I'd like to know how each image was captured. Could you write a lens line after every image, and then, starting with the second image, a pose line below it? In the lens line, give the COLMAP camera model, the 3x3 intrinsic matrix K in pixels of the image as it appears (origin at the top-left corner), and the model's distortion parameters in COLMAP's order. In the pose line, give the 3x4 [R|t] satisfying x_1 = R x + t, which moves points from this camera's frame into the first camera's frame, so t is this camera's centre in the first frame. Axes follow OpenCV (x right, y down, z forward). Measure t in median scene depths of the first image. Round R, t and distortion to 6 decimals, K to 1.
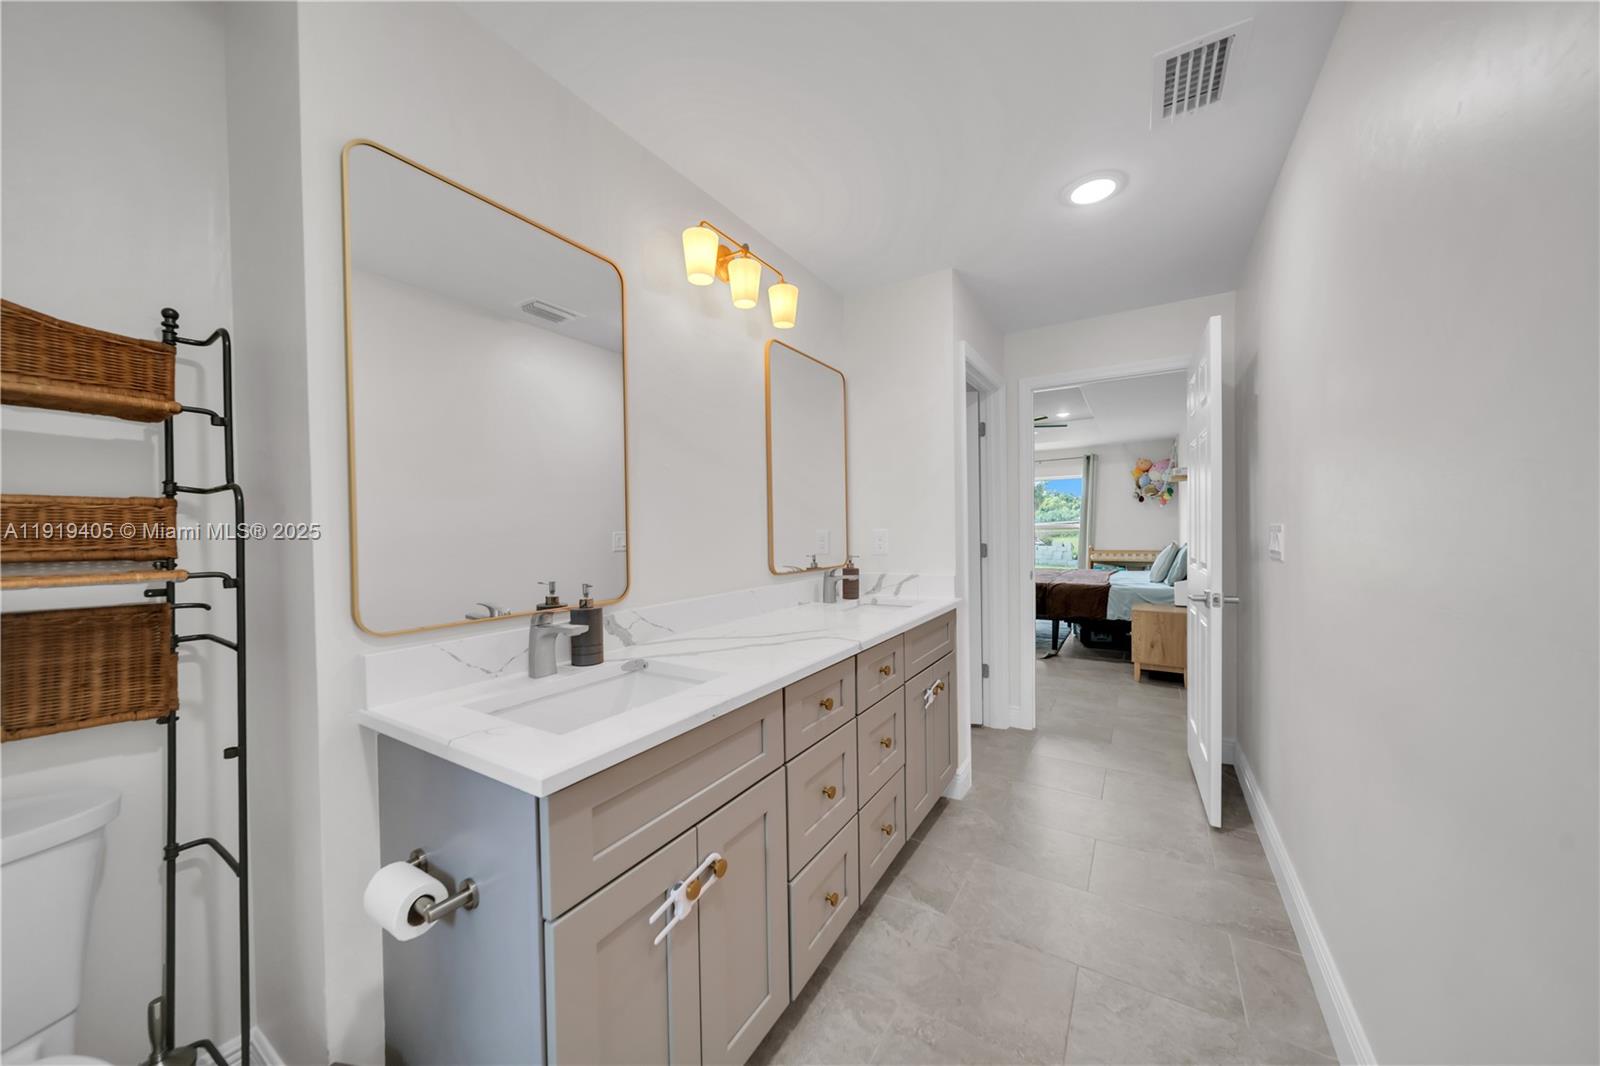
lens RADIAL K [[552.9, 0, 797.4], [0, 552.9, 536.4], [0, 0, 1]] dist [0.000088, -0.001357]
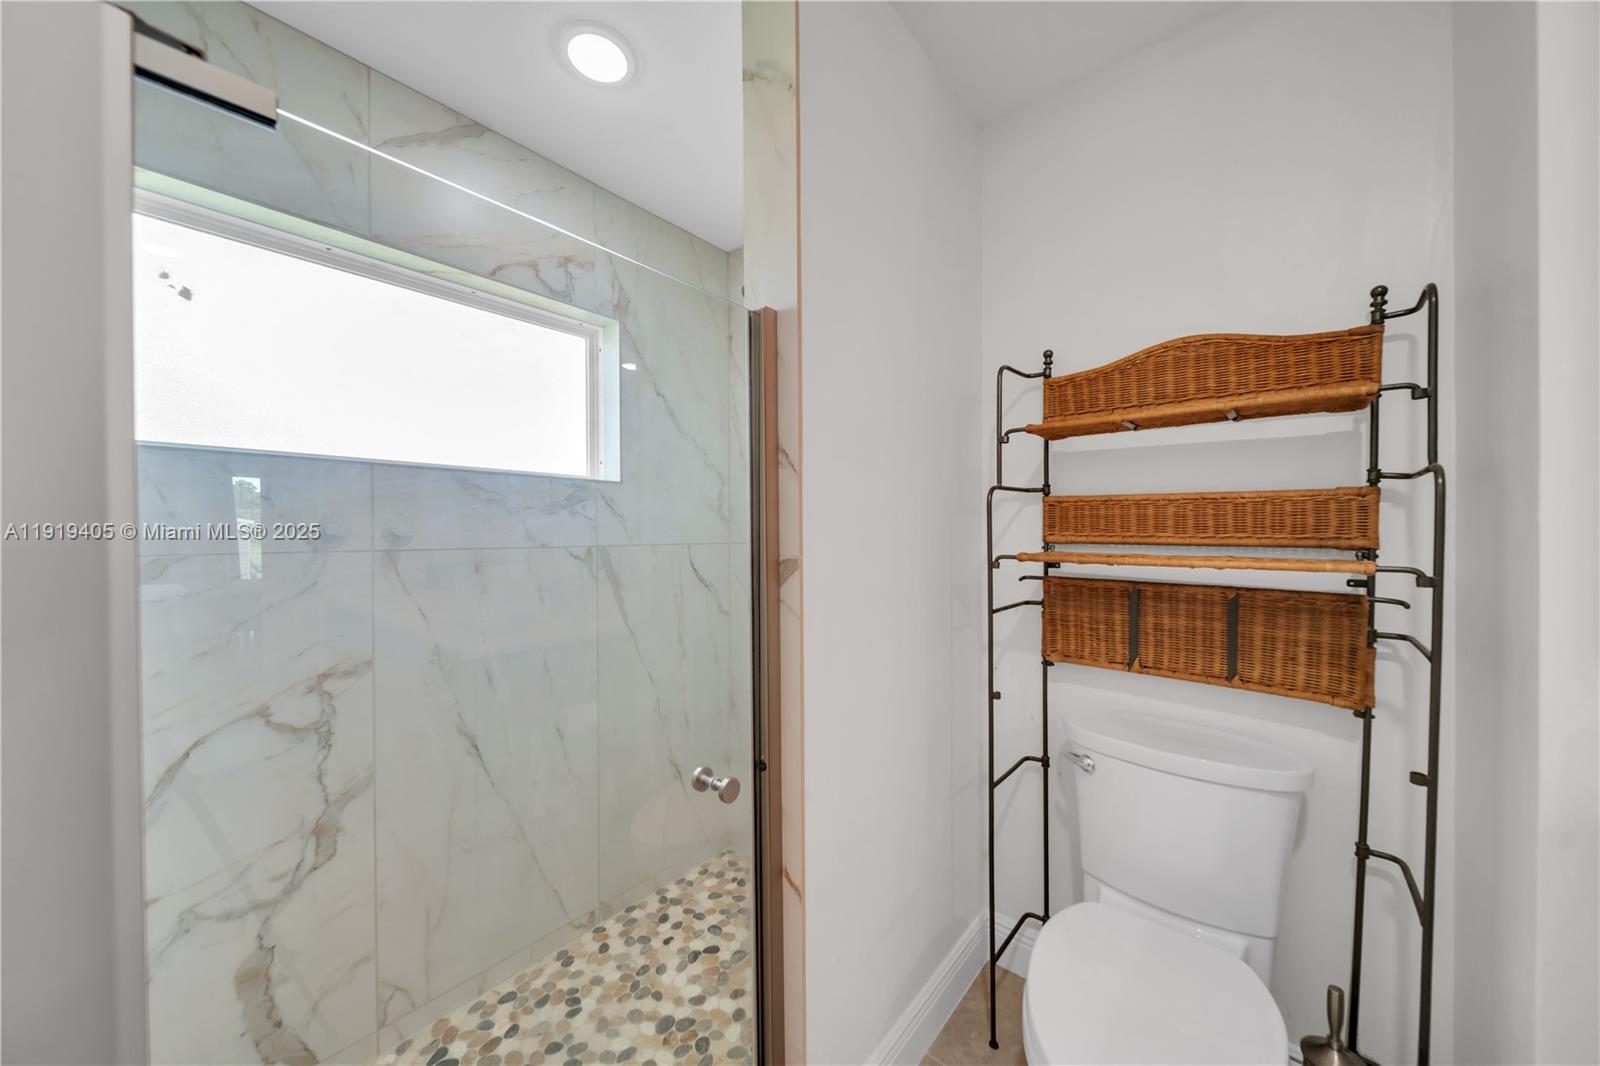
lens RADIAL K [[552.9, 0, 800.5], [0, 552.9, 536.0], [0, 0, 1]] dist [0.000088, -0.001357]
pose [[-0.141790, 0.024955, -0.989582, -0.048215], [-0.004996, 0.999651, 0.025925, -0.002778], [0.989884, 0.008620, -0.141616, 0.158344]]
